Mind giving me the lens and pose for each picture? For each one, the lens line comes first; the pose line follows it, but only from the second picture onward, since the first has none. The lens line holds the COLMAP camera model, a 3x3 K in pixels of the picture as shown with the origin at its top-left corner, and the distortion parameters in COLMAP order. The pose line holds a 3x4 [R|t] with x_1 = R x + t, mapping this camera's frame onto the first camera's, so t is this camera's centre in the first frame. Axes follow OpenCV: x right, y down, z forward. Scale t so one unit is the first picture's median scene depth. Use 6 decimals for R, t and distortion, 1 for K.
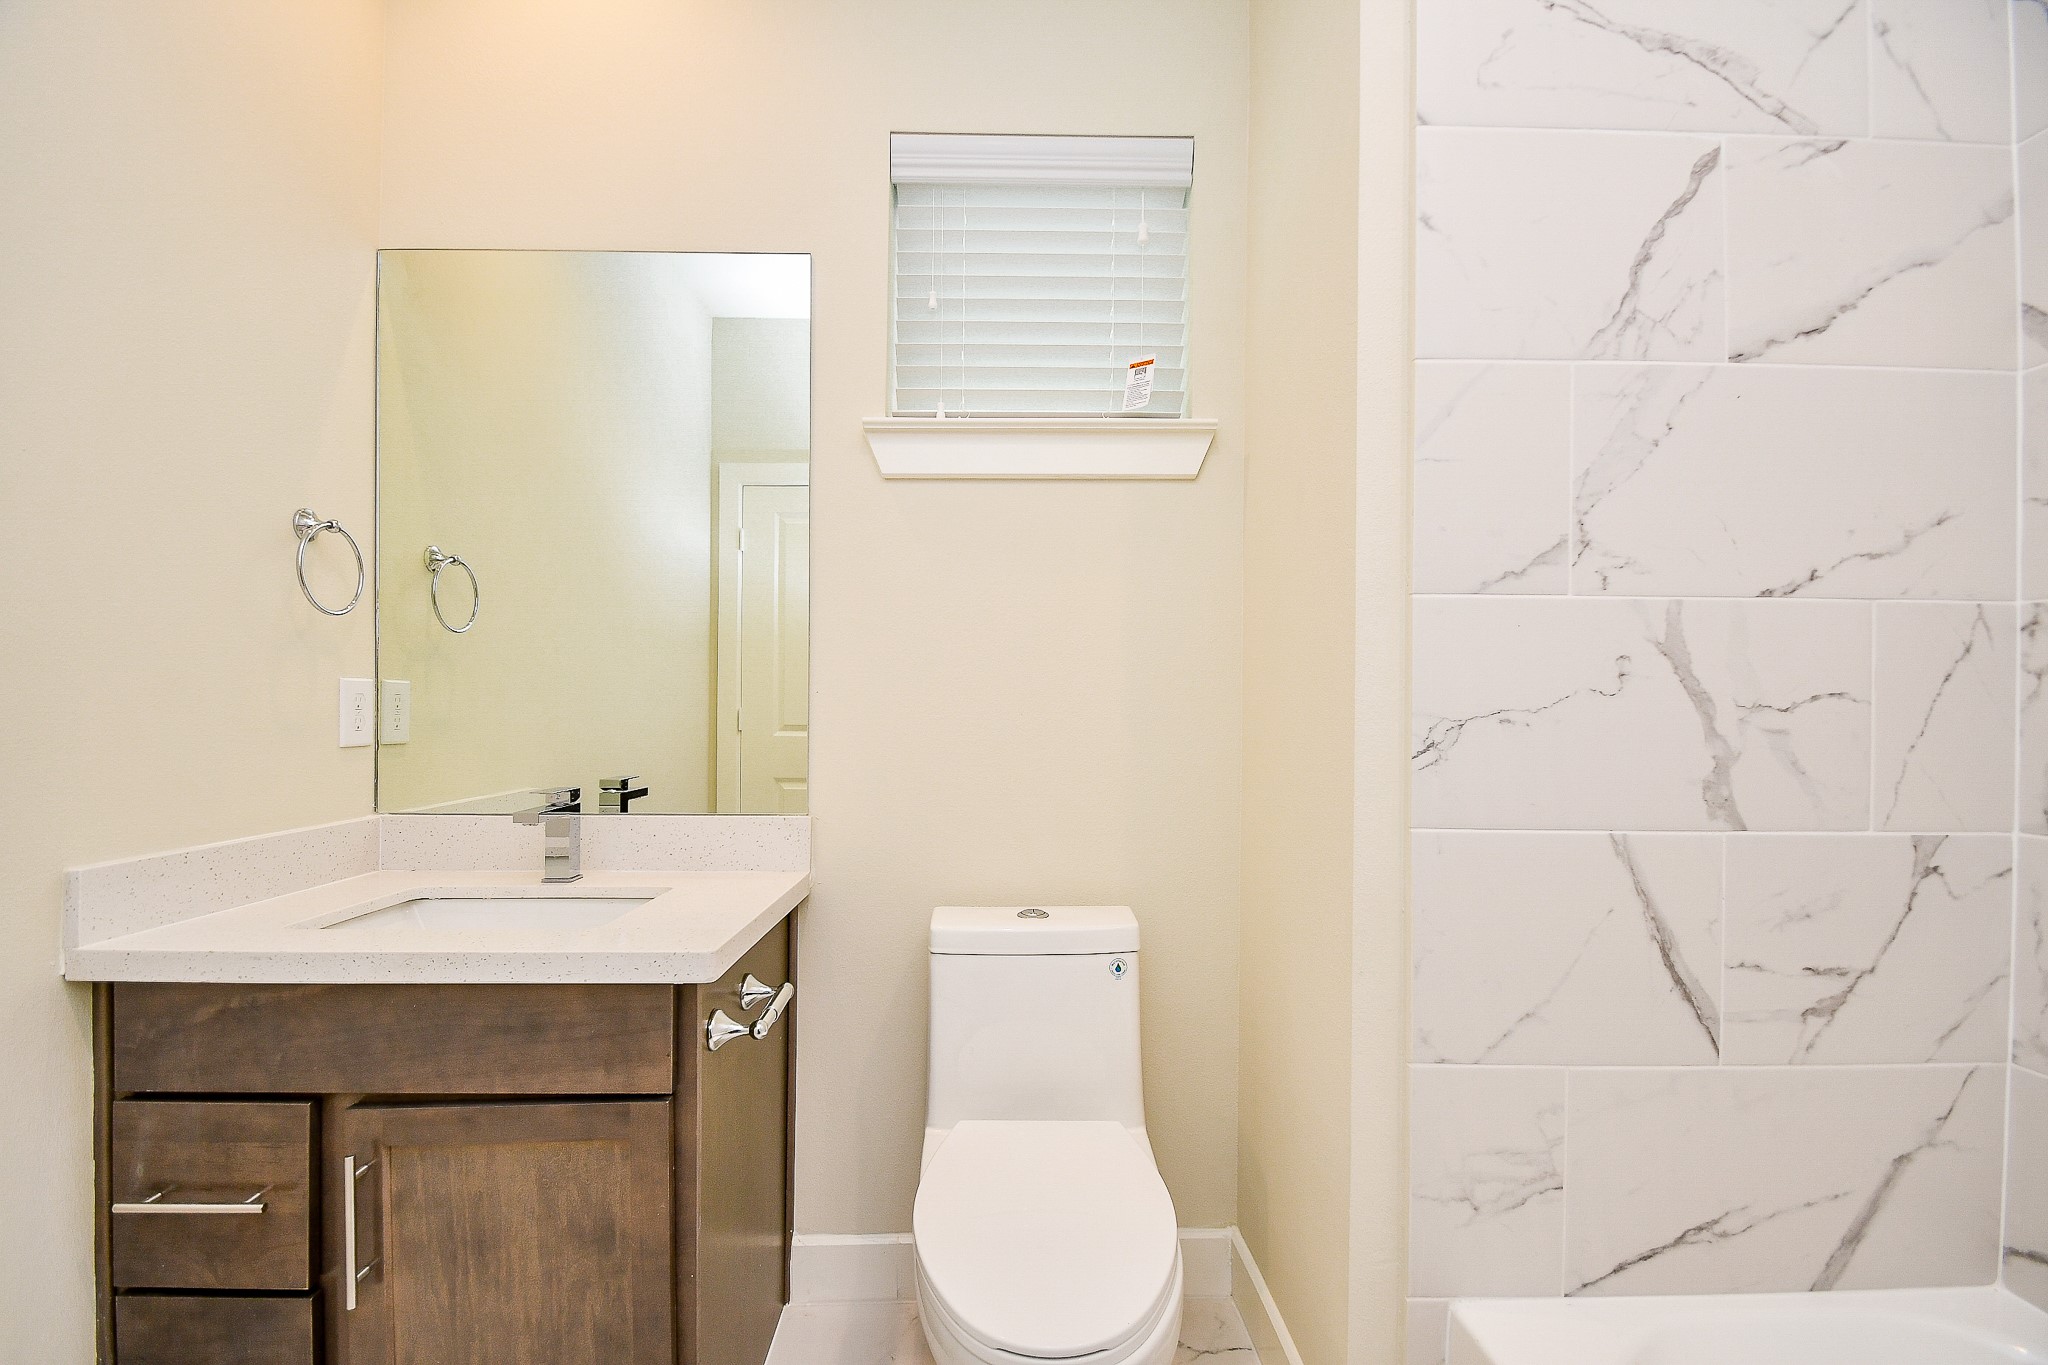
lens RADIAL K [[846.7, 0, 1017.8], [0, 846.7, 702.8], [0, 0, 1]] dist [0.001773, -0.007539]
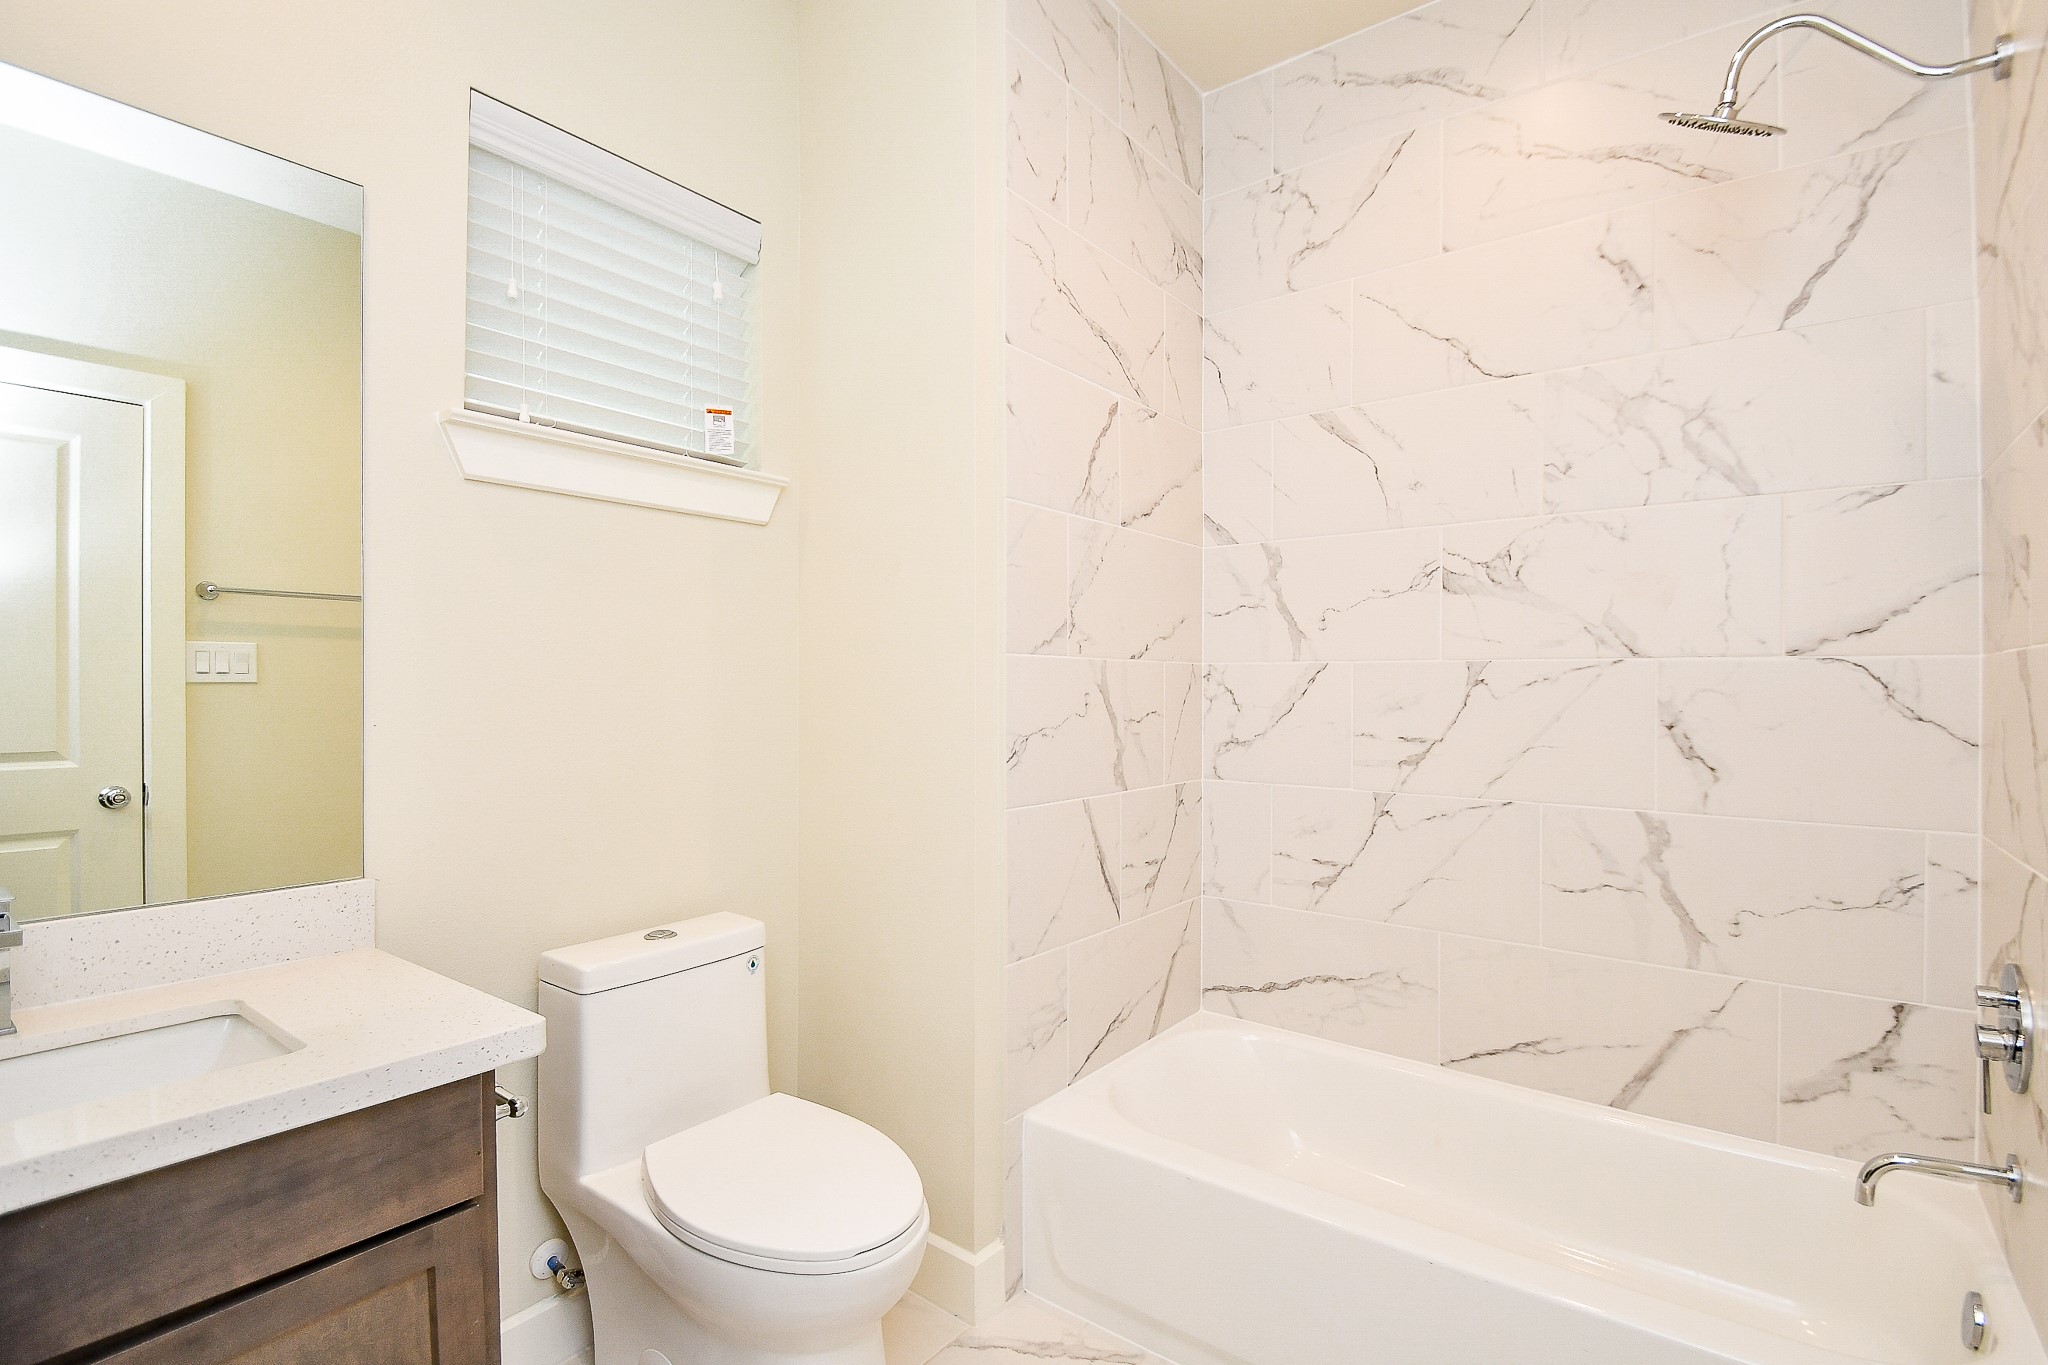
lens RADIAL K [[915.6, 0, 987.0], [0, 915.6, 694.5], [0, 0, 1]] dist [0.005292, -0.011380]
pose [[0.650444, -0.011743, 0.759463, -0.795743], [0.008664, 0.999930, 0.008041, -0.068517], [-0.759505, 0.001350, 0.650500, -0.034296]]
